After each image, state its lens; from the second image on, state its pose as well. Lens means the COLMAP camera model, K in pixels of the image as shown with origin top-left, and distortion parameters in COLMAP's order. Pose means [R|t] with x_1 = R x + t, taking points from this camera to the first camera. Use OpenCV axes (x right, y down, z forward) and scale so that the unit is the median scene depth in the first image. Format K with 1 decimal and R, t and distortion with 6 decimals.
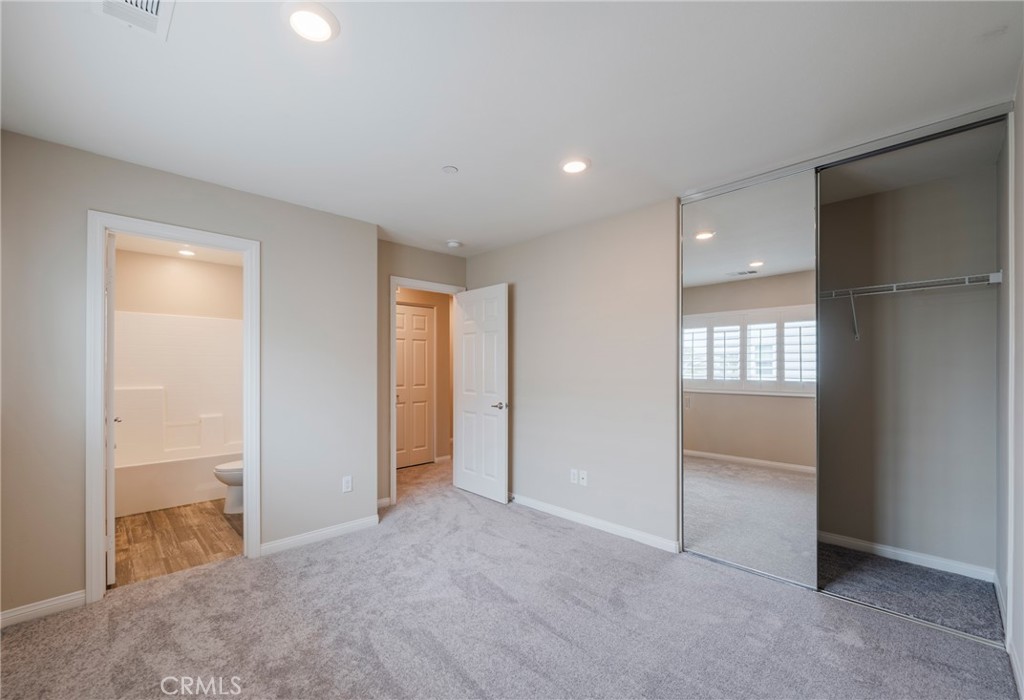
lens RADIAL K [[430.2, 0, 512.7], [0, 430.2, 367.6], [0, 0, 1]] dist [-0.000139, -0.000019]
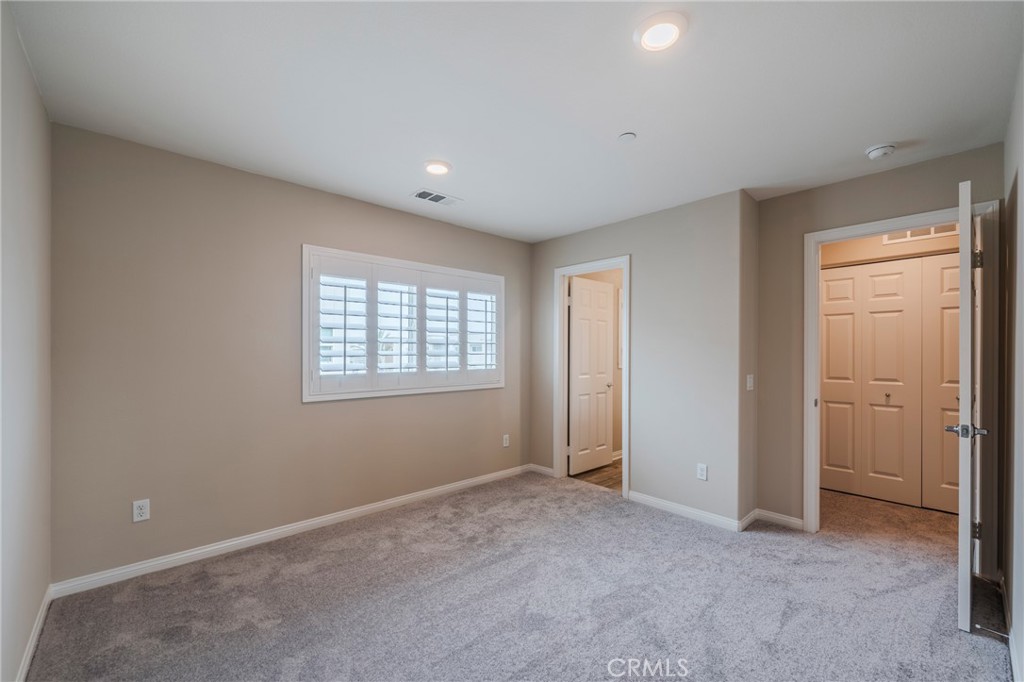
lens RADIAL K [[417.2, 0, 512.7], [0, 417.2, 351.0], [0, 0, 1]] dist [0.000510, -0.000047]
pose [[-0.027927, -0.001001, -0.999609, 0.562187], [-0.003292, 0.999994, -0.000909, -0.000839], [0.999605, 0.003266, -0.027930, 0.583647]]
